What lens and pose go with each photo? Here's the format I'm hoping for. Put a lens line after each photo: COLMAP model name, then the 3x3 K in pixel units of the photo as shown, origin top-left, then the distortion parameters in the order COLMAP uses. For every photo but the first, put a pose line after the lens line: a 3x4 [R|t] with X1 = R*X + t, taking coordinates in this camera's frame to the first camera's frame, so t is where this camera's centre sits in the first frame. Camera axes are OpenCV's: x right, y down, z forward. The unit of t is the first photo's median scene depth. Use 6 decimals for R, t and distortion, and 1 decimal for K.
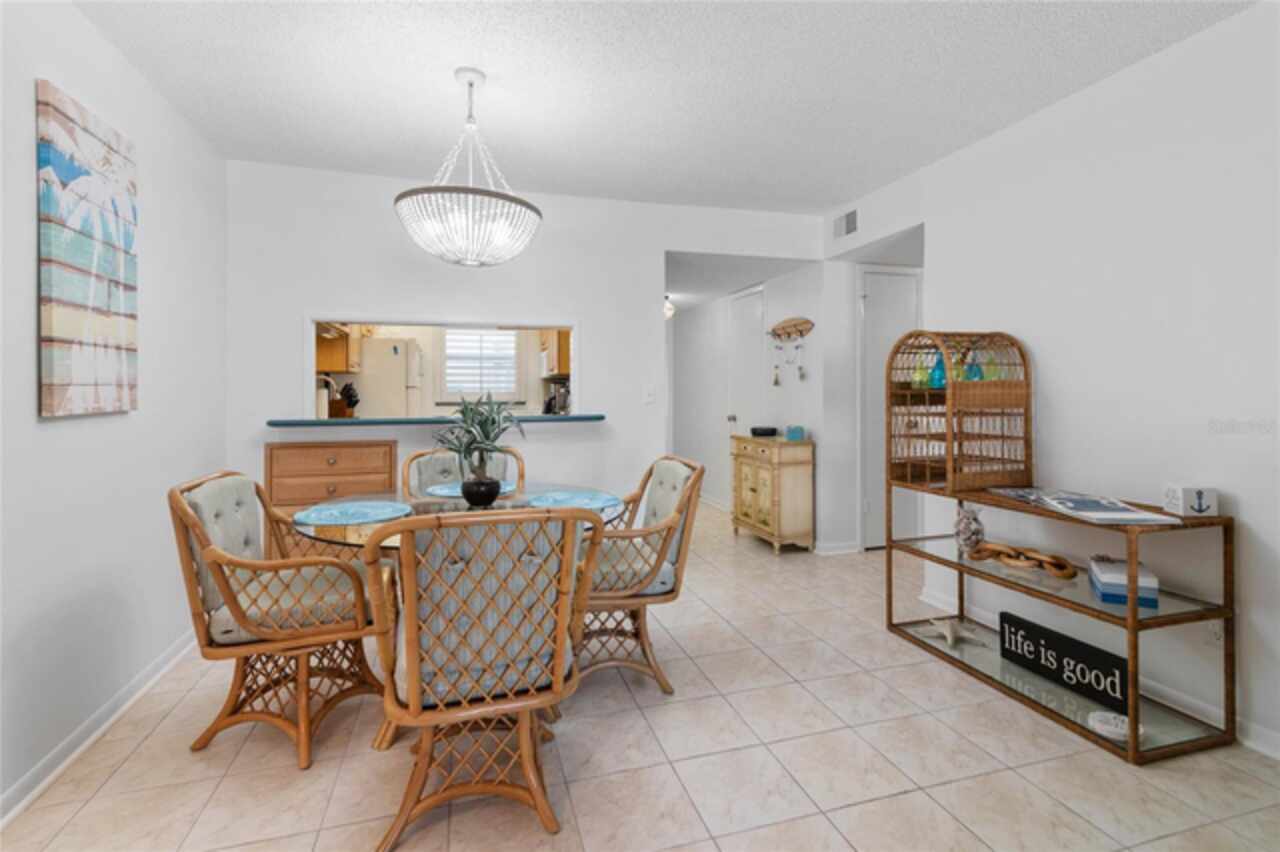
lens RADIAL K [[593.9, 0, 640.9], [0, 593.9, 405.1], [0, 0, 1]] dist [0.027552, -0.019071]
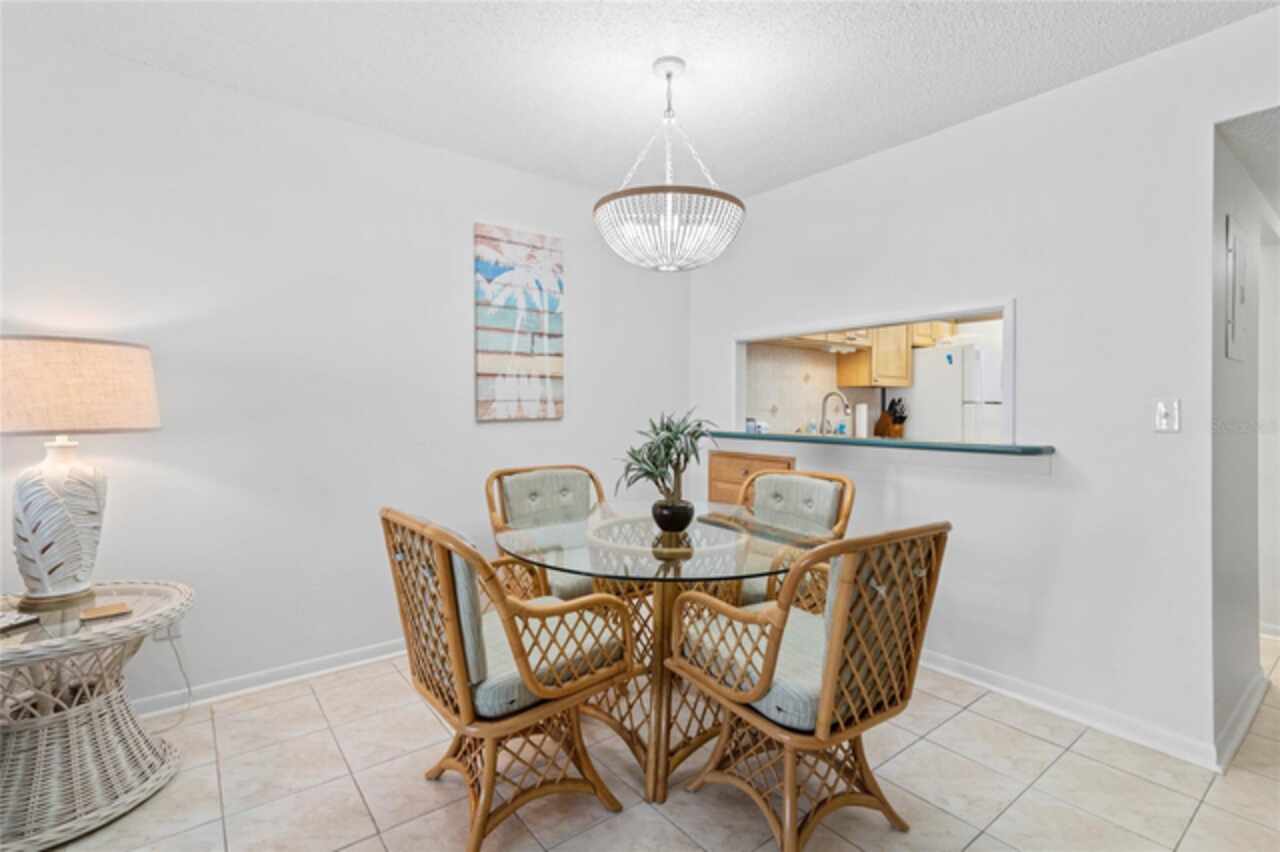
lens RADIAL K [[593.9, 0, 640.9], [0, 593.9, 405.1], [0, 0, 1]] dist [0.027552, -0.019071]
pose [[0.349250, -0.002437, -0.937026, 0.644286], [-0.024308, 0.999637, -0.011659, -0.012527], [0.936714, 0.026849, 0.349064, 0.731203]]
